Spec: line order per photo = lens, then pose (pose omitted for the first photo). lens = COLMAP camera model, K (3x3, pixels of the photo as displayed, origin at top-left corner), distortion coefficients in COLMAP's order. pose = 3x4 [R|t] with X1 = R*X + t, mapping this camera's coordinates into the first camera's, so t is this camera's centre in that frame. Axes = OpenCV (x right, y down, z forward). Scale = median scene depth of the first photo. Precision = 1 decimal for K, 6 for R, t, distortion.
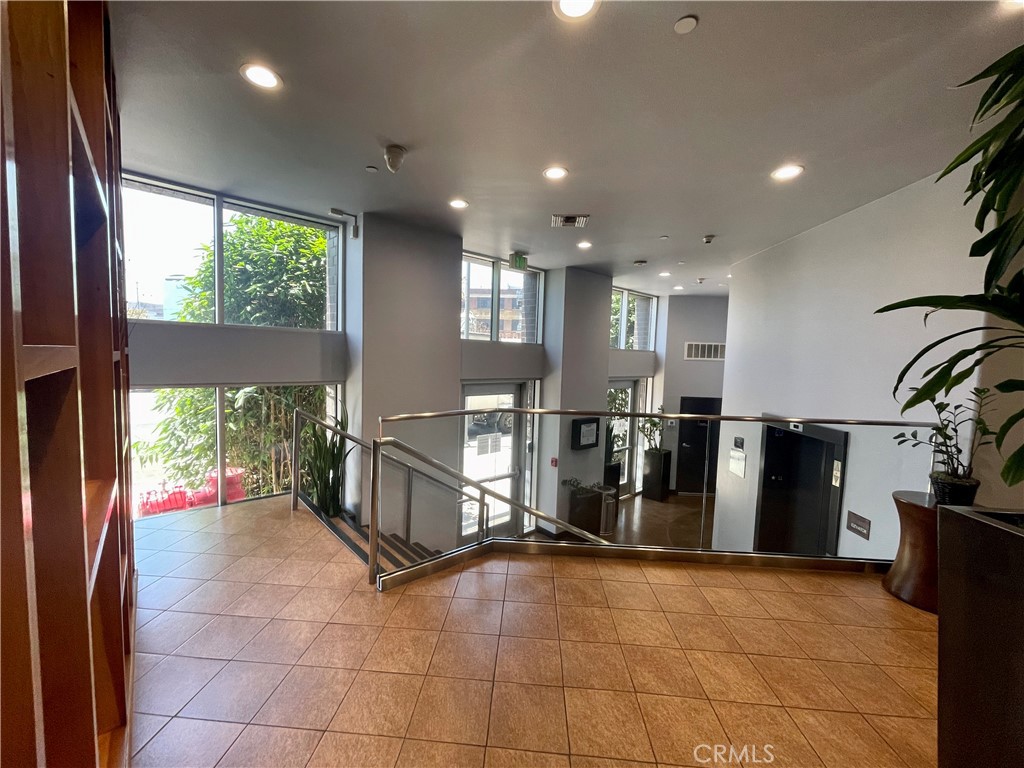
lens RADIAL K [[413.7, 0, 507.0], [0, 413.7, 384.5], [0, 0, 1]] dist [-0.001266, -0.000074]
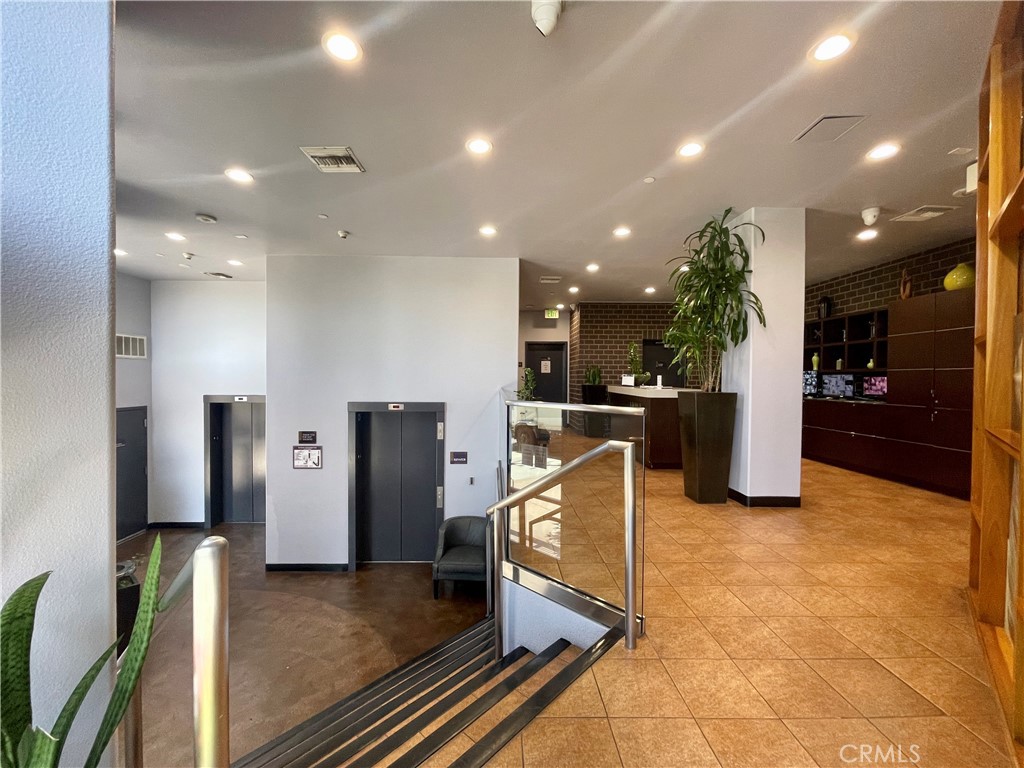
lens RADIAL K [[410.1, 0, 512.0], [0, 410.1, 384.0], [0, 0, 1]] dist [-0.000442, 0.000012]
pose [[-0.080068, -0.052047, 0.995430, -0.370804], [0.066782, 0.996112, 0.057454, -0.010730], [-0.994550, 0.071077, -0.076281, 0.460097]]
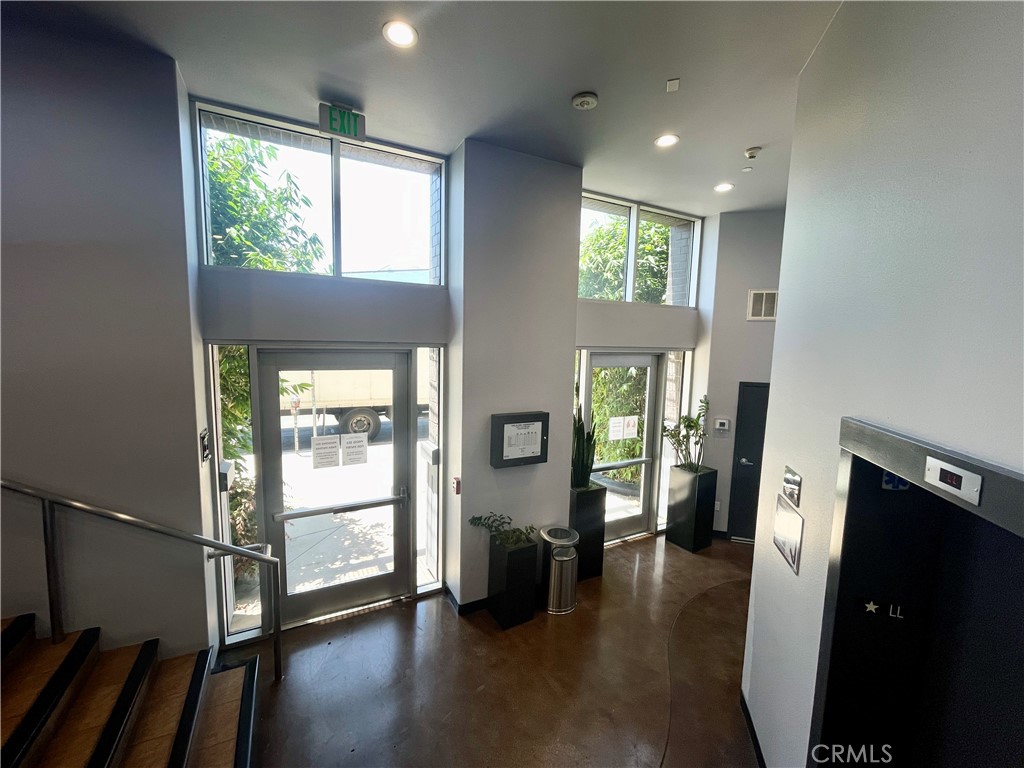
lens RADIAL K [[410.1, 0, 512.0], [0, 410.1, 384.0], [0, 0, 1]] dist [-0.000442, 0.000012]
pose [[0.970020, 0.017904, -0.242364, 0.304717], [-0.010900, 0.999484, 0.030207, 0.022951], [0.242780, -0.026660, 0.969715, 0.422615]]
